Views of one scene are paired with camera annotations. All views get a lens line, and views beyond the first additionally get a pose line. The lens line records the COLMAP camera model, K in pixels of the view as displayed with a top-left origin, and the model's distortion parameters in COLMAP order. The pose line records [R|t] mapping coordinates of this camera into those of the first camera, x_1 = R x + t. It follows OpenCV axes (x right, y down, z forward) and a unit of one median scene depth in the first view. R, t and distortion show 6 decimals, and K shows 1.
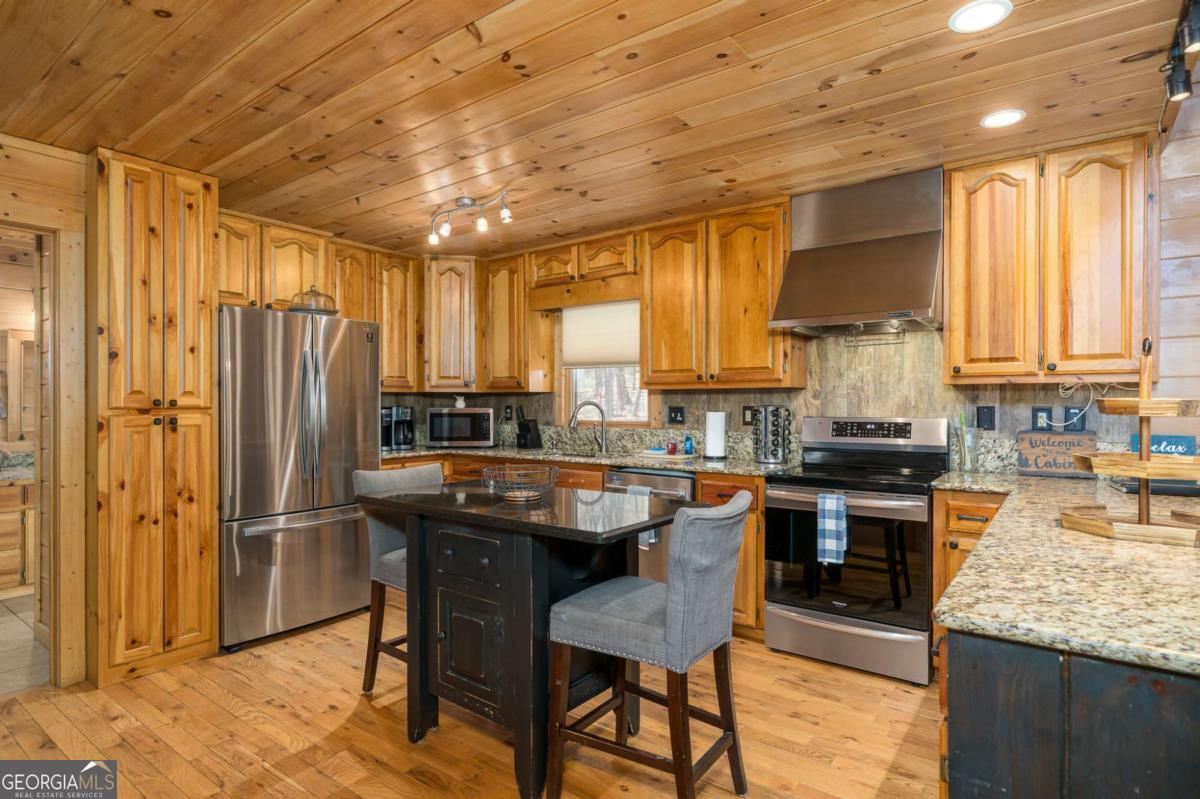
lens RADIAL K [[640.4, 0, 596.7], [0, 640.4, 400.0], [0, 0, 1]] dist [-0.001232, -0.000804]
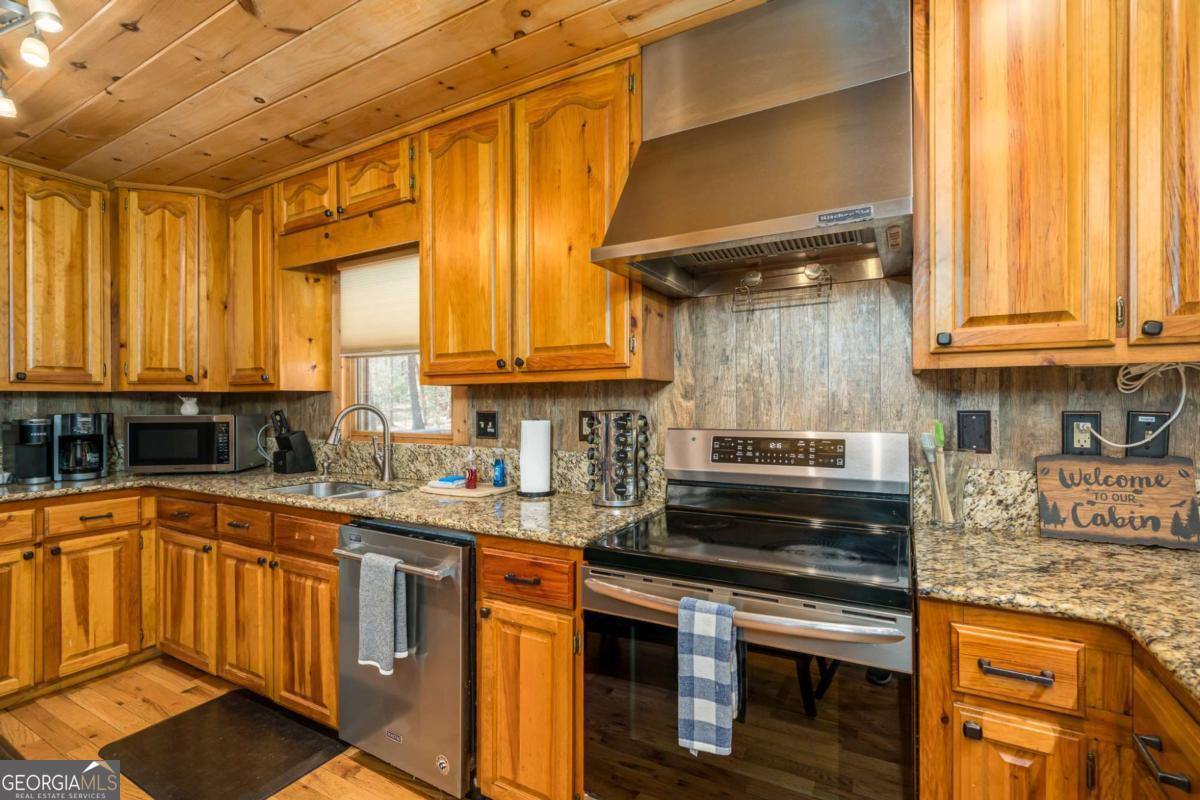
lens RADIAL K [[561.8, 0, 601.2], [0, 561.8, 401.0], [0, 0, 1]] dist [-0.003151, 0.000282]
pose [[0.990340, -0.003907, 0.138604, 0.188196], [0.004150, 0.999990, -0.001460, 0.000633], [-0.138597, 0.002021, 0.990347, 0.484606]]
